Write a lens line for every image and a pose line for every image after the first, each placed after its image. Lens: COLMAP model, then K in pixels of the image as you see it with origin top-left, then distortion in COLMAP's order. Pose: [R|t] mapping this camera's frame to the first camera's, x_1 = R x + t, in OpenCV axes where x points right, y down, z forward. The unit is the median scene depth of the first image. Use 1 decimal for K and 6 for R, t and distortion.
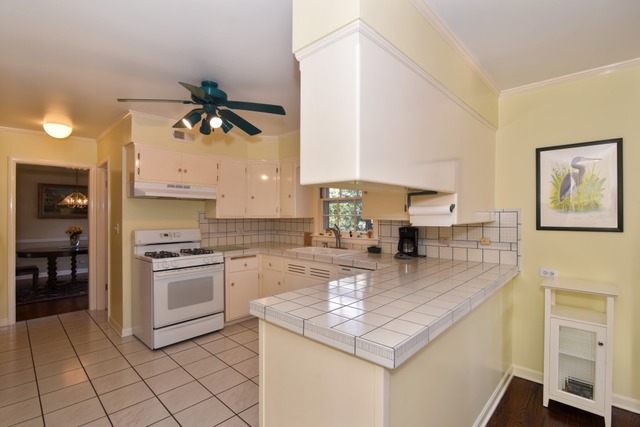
lens RADIAL K [[301.2, 0, 319.7], [0, 301.2, 214.4], [0, 0, 1]] dist [-0.012643, 0.001187]
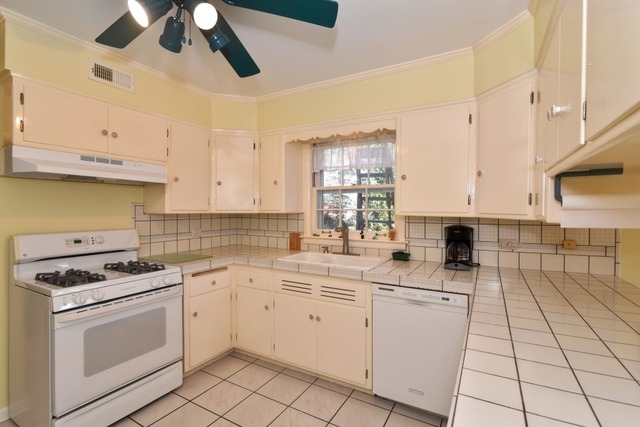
lens RADIAL K [[301.2, 0, 319.7], [0, 301.2, 212.2], [0, 0, 1]] dist [-0.012643, 0.001187]
pose [[0.974003, 0.002137, 0.226523, -0.177094], [-0.004454, 0.999943, 0.009722, 0.002676], [-0.226490, -0.010478, 0.973957, 0.311954]]
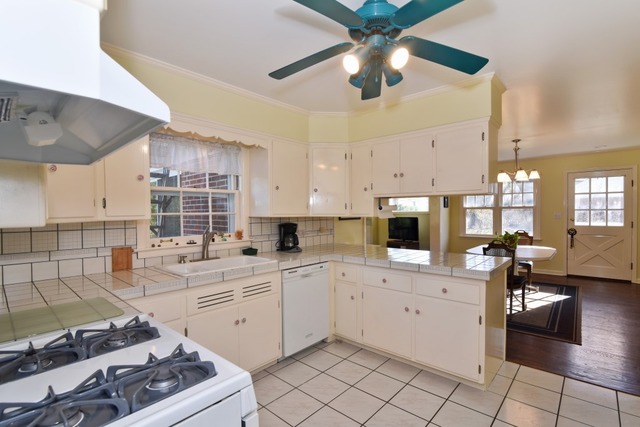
lens RADIAL K [[301.2, 0, 323.7], [0, 301.2, 213.2], [0, 0, 1]] dist [-0.012643, 0.001187]
pose [[-0.006163, -0.006448, 0.999960, -0.685742], [0.009881, 0.999930, 0.006509, 0.000605], [-0.999932, 0.009921, -0.006099, 0.760706]]
